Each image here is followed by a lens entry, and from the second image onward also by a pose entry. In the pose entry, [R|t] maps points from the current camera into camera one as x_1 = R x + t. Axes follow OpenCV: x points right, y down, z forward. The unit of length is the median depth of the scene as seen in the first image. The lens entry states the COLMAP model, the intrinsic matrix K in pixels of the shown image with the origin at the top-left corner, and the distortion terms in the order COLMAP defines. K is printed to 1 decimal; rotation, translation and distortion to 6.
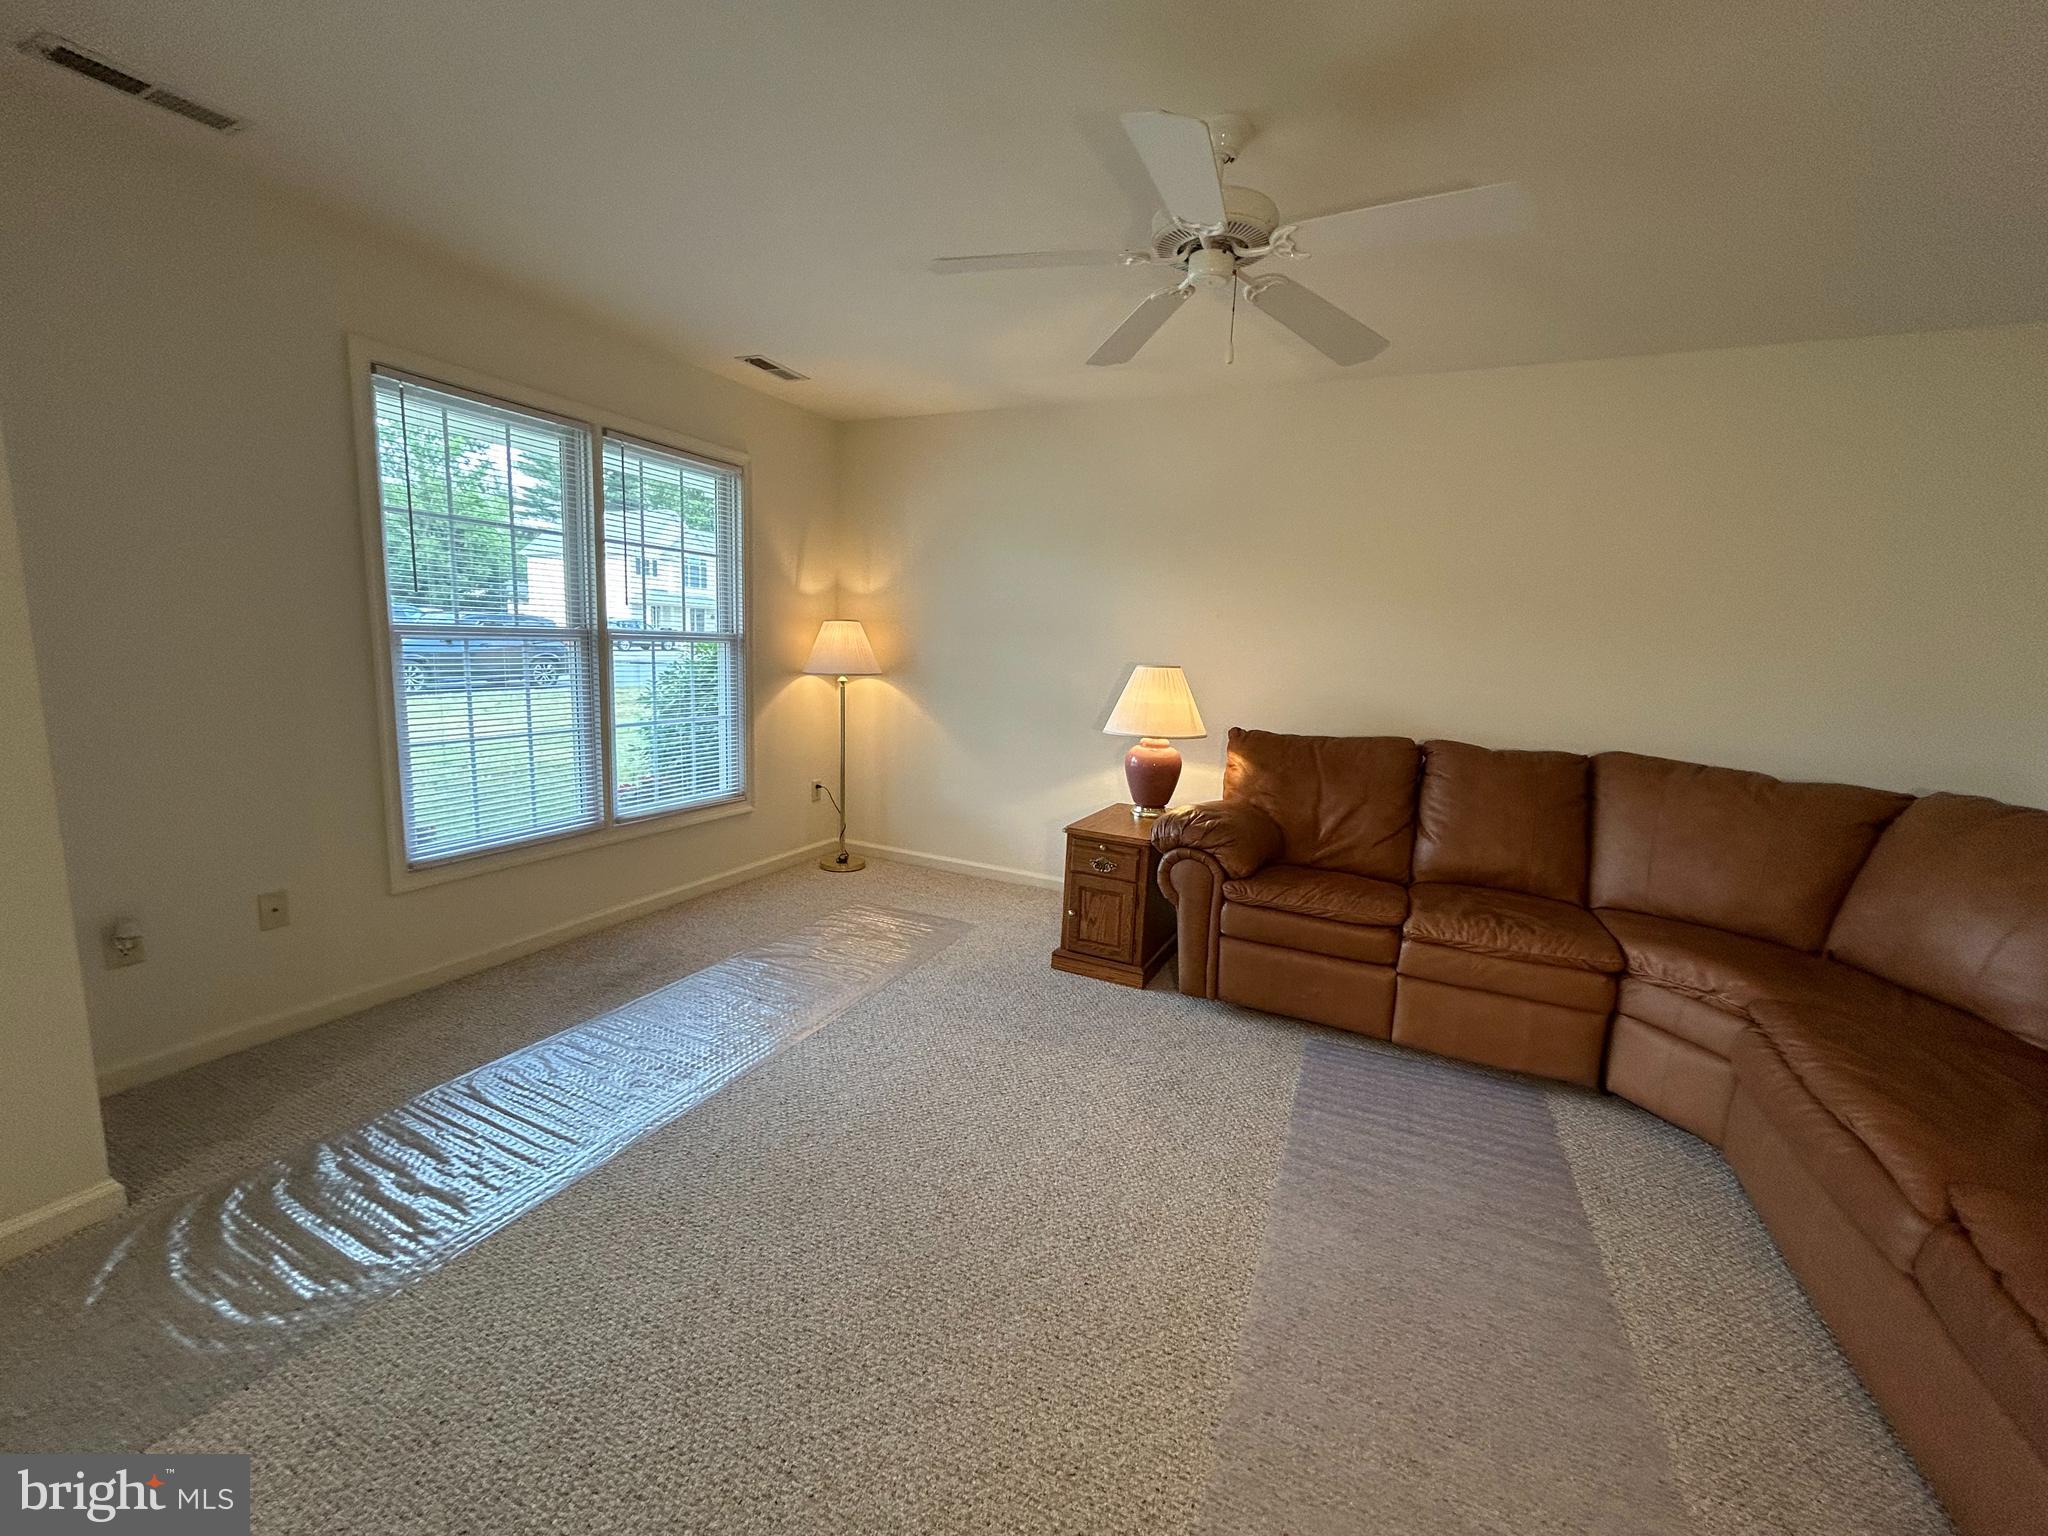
lens RADIAL K [[825.4, 0, 1019.7], [0, 825.4, 771.1], [0, 0, 1]] dist [-0.000160, 0.000243]
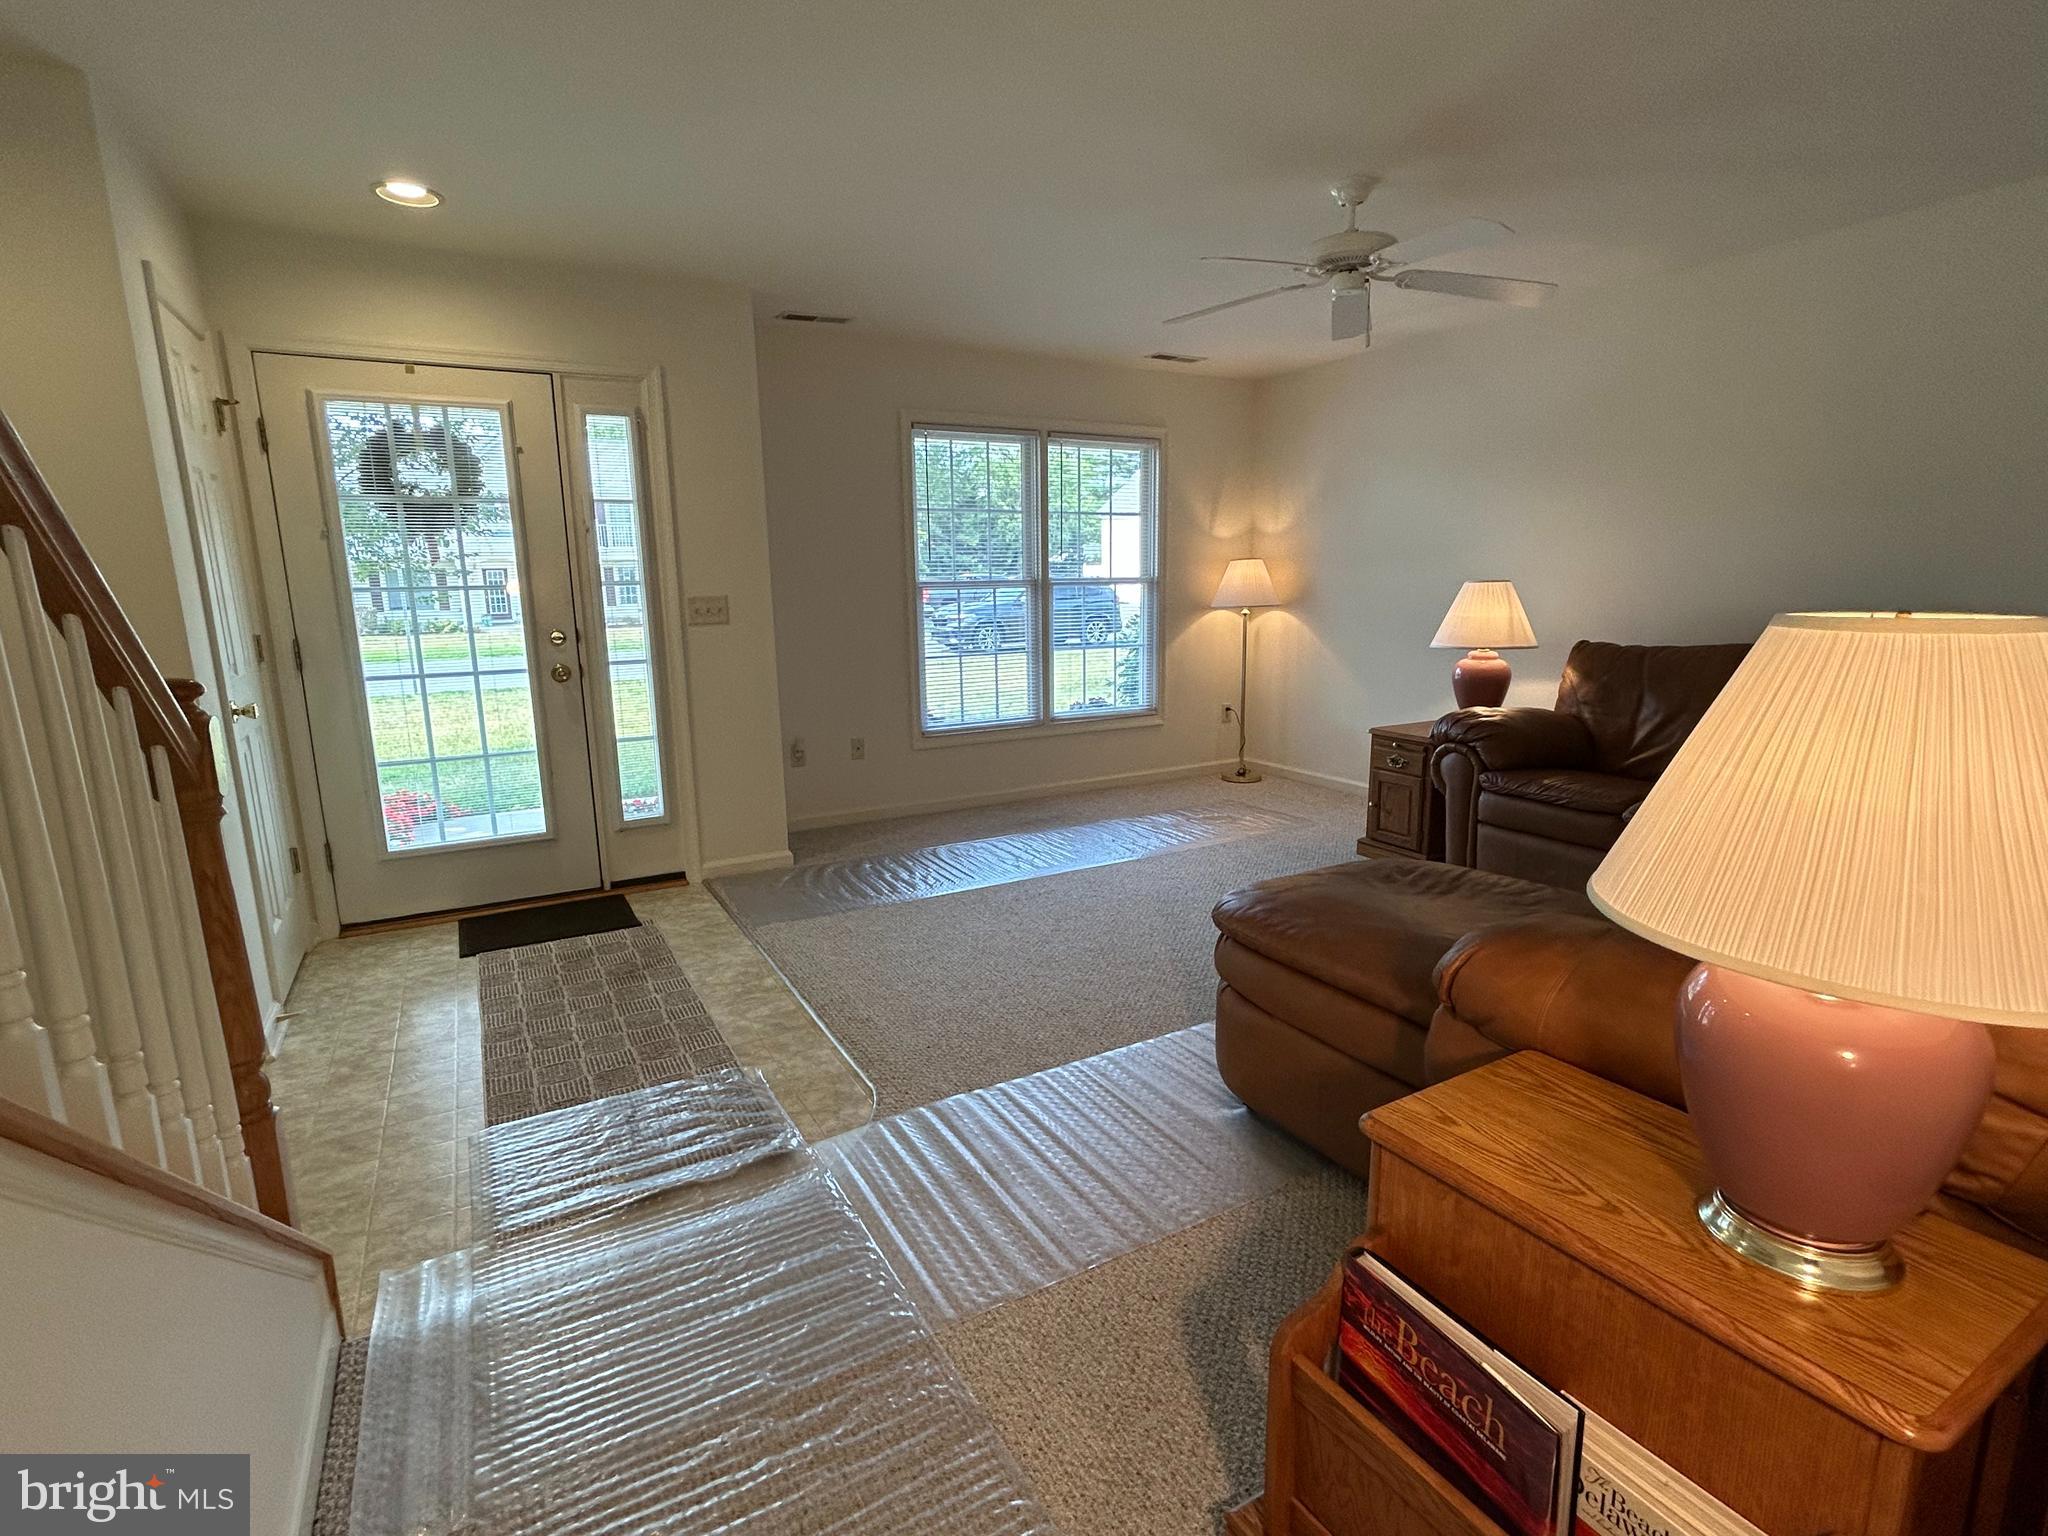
lens RADIAL K [[960.1, 0, 1010.0], [0, 960.1, 768.7], [0, 0, 1]] dist [-0.002486, -0.000038]
pose [[0.810915, 0.056443, -0.582436, 0.395870], [-0.041266, 0.998375, 0.039297, 0.085895], [0.583707, -0.007832, 0.811926, -0.336709]]
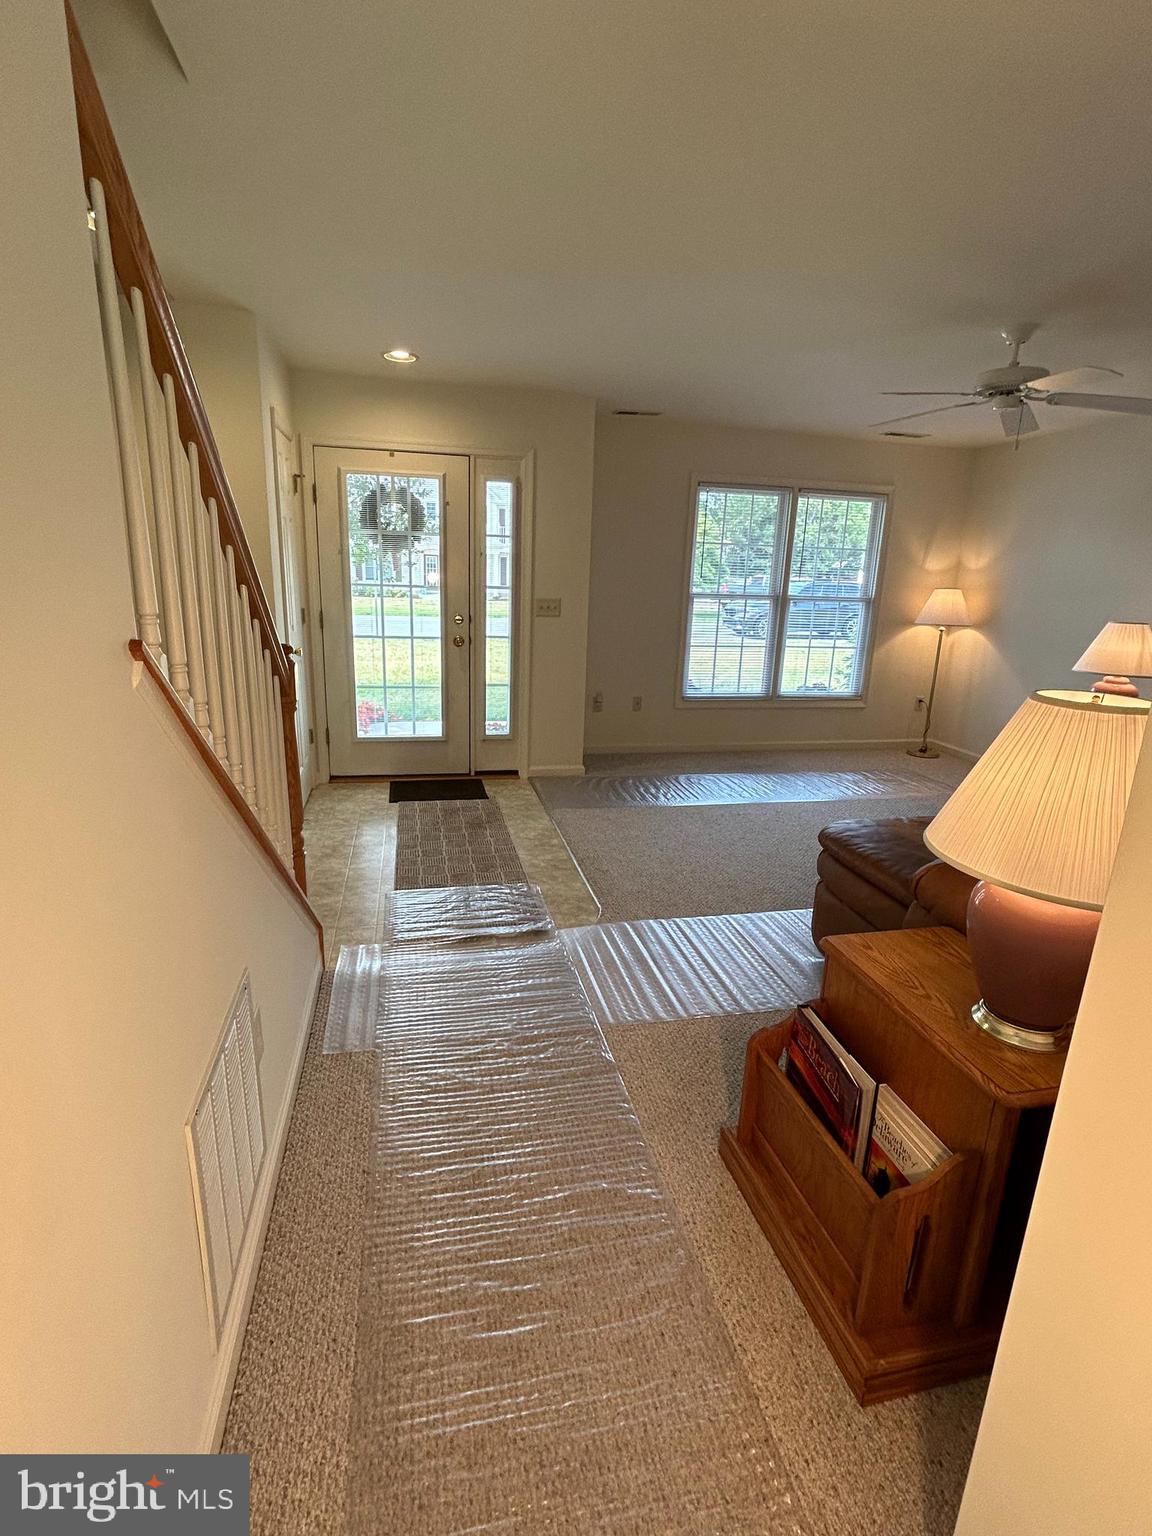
lens RADIAL K [[720.0, 0, 577.6], [0, 720.0, 759.5], [0, 0, 1]] dist [-0.002486, -0.000038]
pose [[0.611785, 0.176829, -0.771006, 0.556172], [-0.132216, 0.983841, 0.120730, 0.067101], [0.779896, 0.028078, 0.625279, -0.410385]]
